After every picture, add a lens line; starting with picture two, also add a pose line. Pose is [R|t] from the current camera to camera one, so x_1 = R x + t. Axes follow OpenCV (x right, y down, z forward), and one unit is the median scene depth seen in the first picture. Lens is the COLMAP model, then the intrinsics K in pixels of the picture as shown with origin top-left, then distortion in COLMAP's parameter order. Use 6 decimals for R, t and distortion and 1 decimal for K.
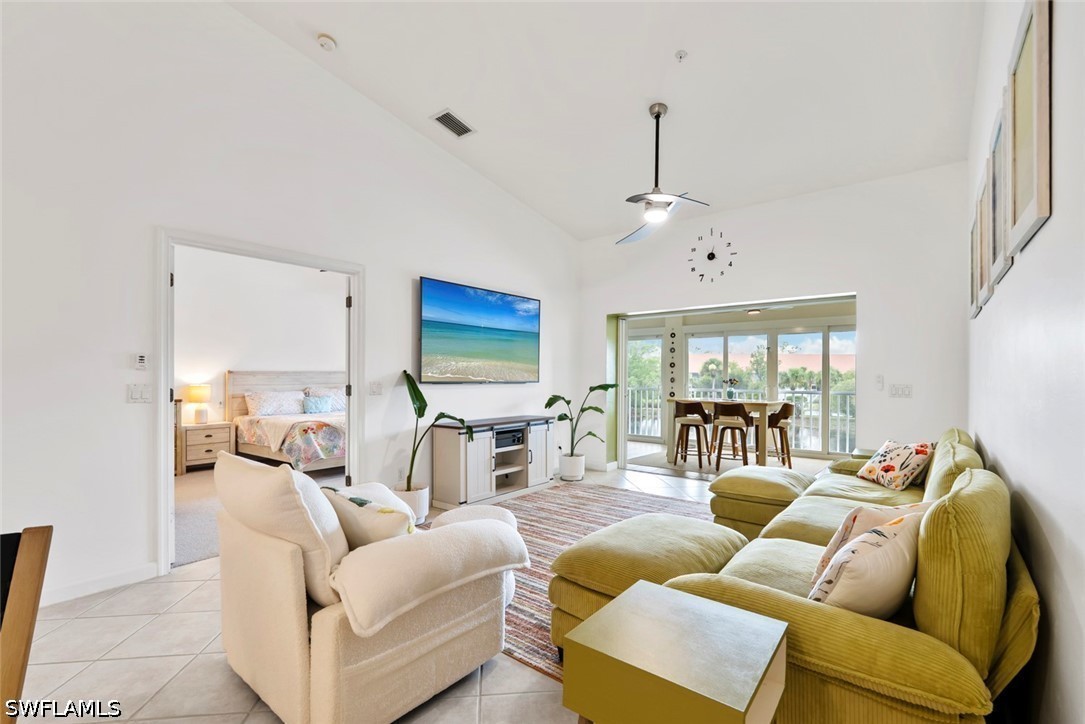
lens RADIAL K [[481.1, 0, 541.1], [0, 481.1, 372.6], [0, 0, 1]] dist [-0.001210, 0.000869]
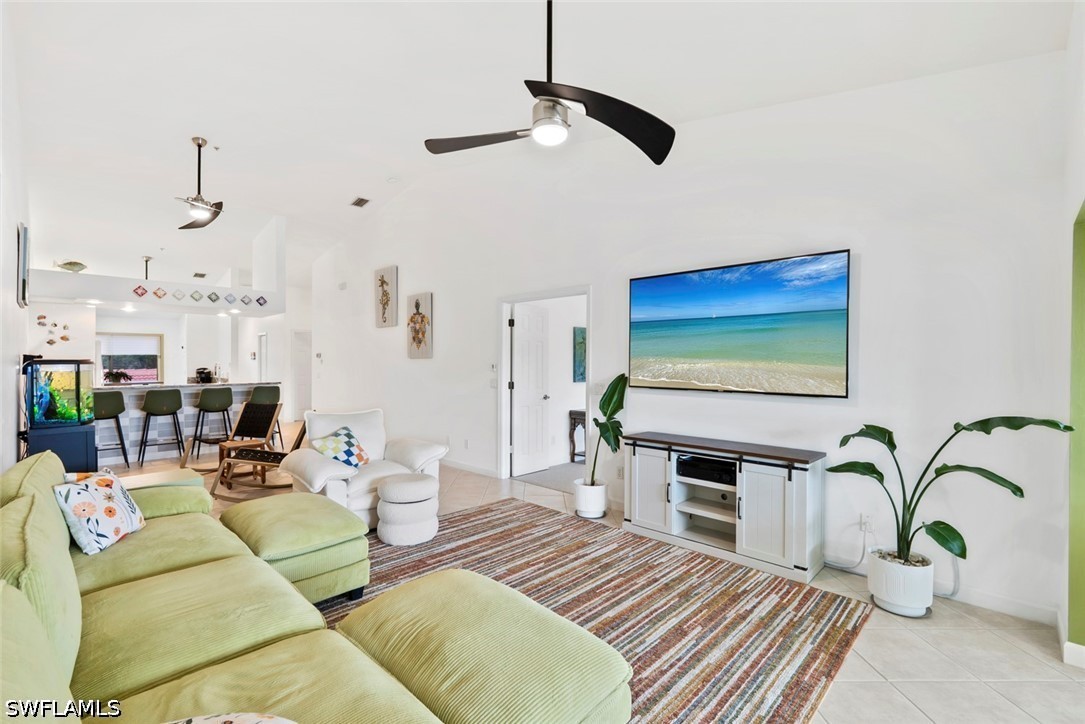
lens RADIAL K [[481.1, 0, 544.3], [0, 481.1, 362.1], [0, 0, 1]] dist [-0.001210, 0.000869]
pose [[-0.091901, -0.003930, -0.995760, 0.652167], [0.000876, 0.999992, -0.004028, -0.021042], [0.995768, -0.001243, -0.091897, 0.797273]]
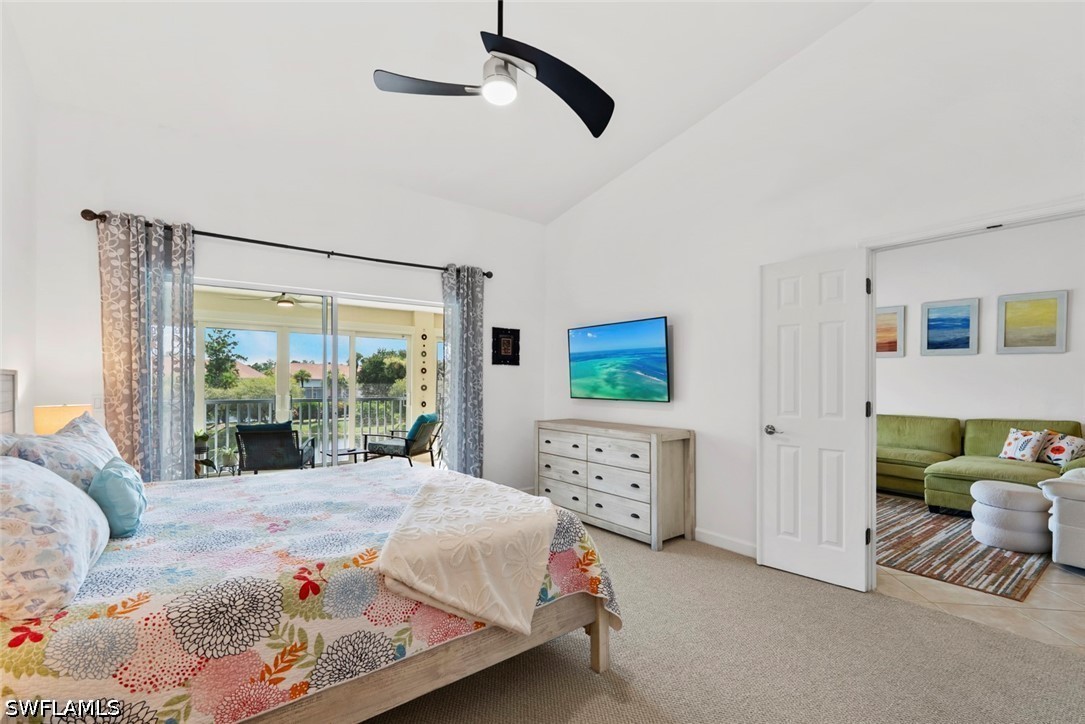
lens RADIAL K [[481.1, 0, 544.1], [0, 481.1, 376.2], [0, 0, 1]] dist [-0.001210, 0.000869]
pose [[0.241495, 0.014041, 0.970301, -0.979055], [-0.013852, 0.999843, -0.011021, 0.002410], [-0.970303, -0.010779, 0.241651, 1.045256]]
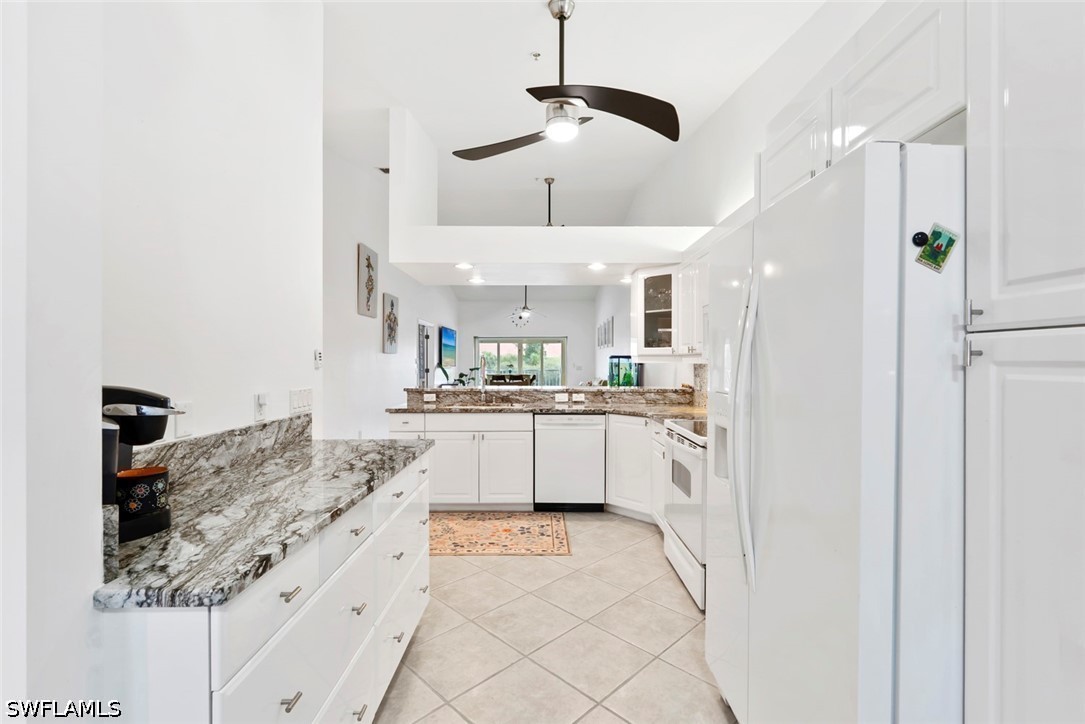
lens RADIAL K [[481.1, 0, 544.1], [0, 481.1, 359.9], [0, 0, 1]] dist [-0.001210, 0.000869]
pose [[0.775598, -0.001079, 0.631226, -1.263173], [0.000931, 0.999999, 0.000565, -0.018068], [-0.631226, 0.000150, 0.775599, -1.157960]]
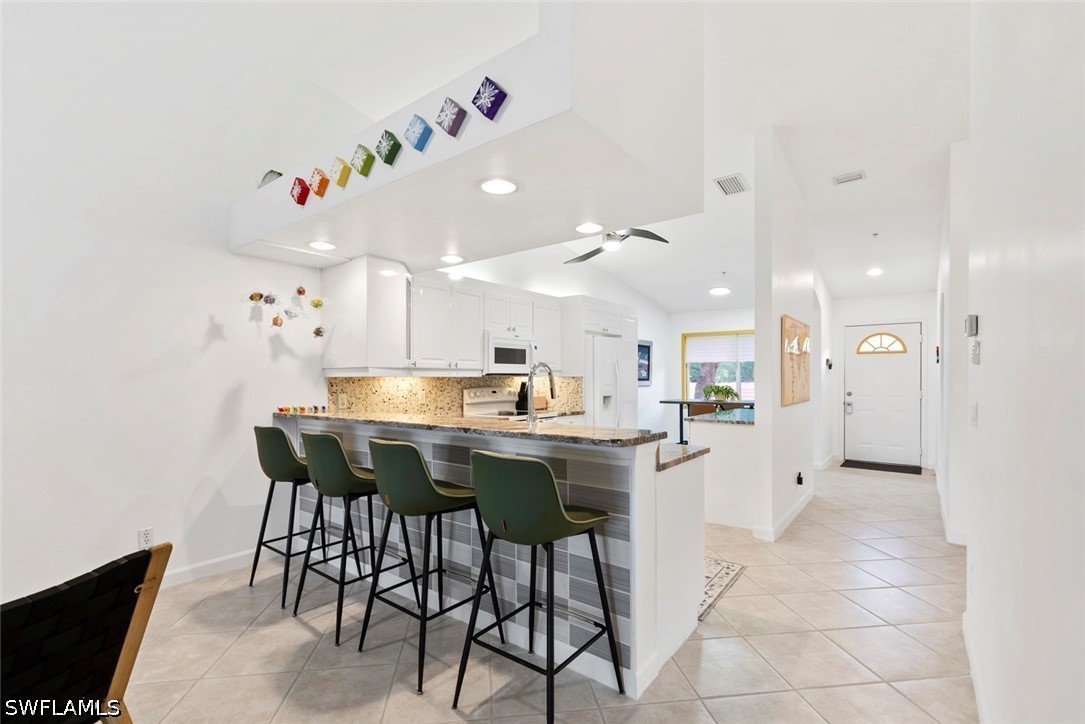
lens RADIAL K [[481.1, 0, 544.3], [0, 481.1, 378.3], [0, 0, 1]] dist [-0.001210, 0.000869]
pose [[-0.999780, -0.003225, -0.020744, -0.770131], [-0.003352, 0.999976, 0.006051, -0.015302], [0.020724, 0.006119, -0.999767, 0.157063]]
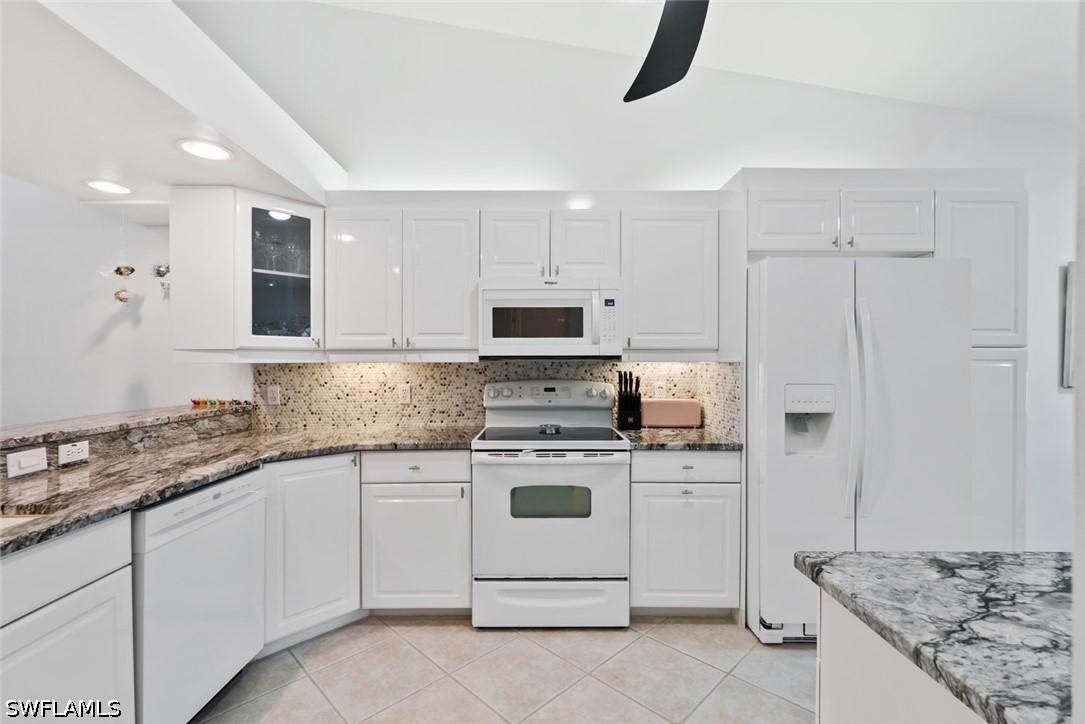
lens RADIAL K [[481.1, 0, 549.6], [0, 481.1, 359.6], [0, 0, 1]] dist [-0.001210, 0.000869]
pose [[-0.632122, 0.004182, 0.774858, -1.132097], [0.002263, 0.999991, -0.003551, -0.012819], [-0.774866, -0.000491, -0.632126, -0.521047]]
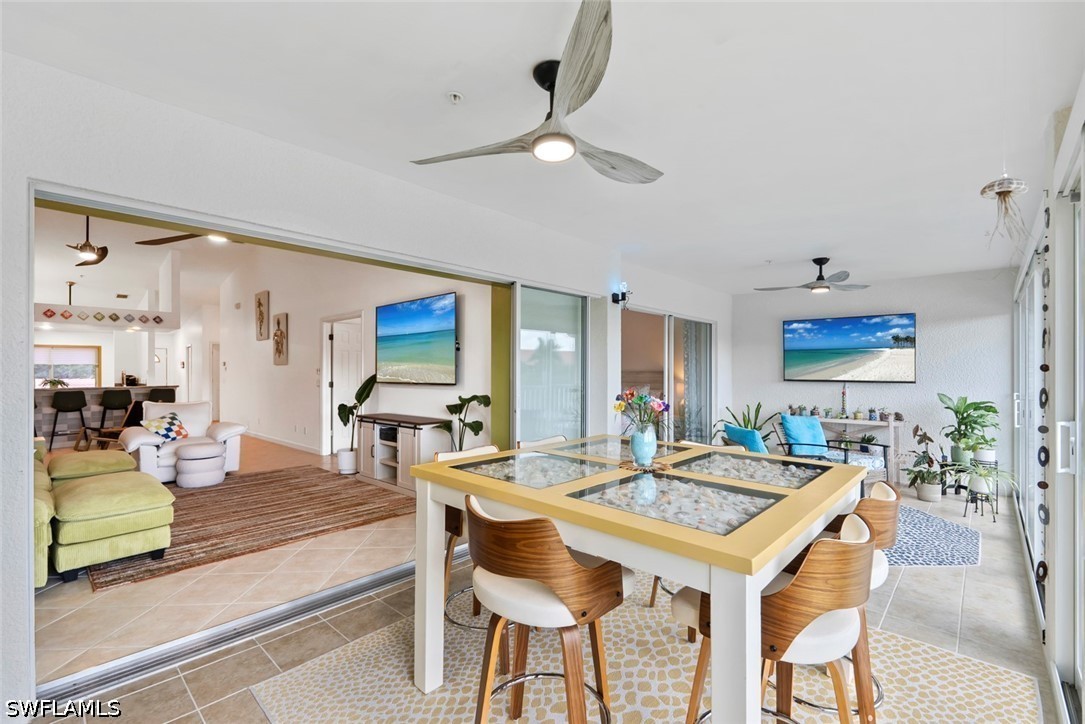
lens RADIAL K [[481.1, 0, 546.2], [0, 481.1, 364.4], [0, 0, 1]] dist [-0.001210, 0.000869]
pose [[-0.066970, -0.015838, -0.997629, 0.980529], [0.009464, 0.999819, -0.016508, -0.001784], [0.997710, -0.010548, -0.066808, 1.386600]]
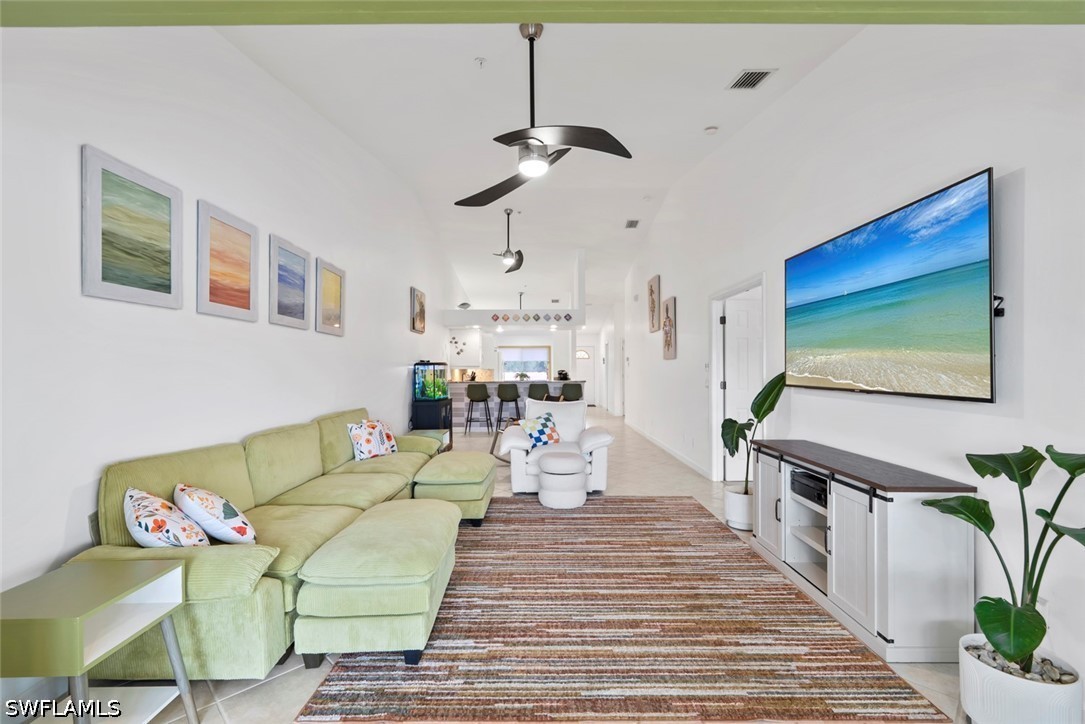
lens RADIAL K [[481.1, 0, 541.9], [0, 481.1, 360.4], [0, 0, 1]] dist [-0.001210, 0.000869]
pose [[-0.779870, -0.010187, -0.625859, 0.529703], [0.004734, 0.999743, -0.022171, -0.003648], [0.625924, -0.020253, -0.779621, 1.209706]]
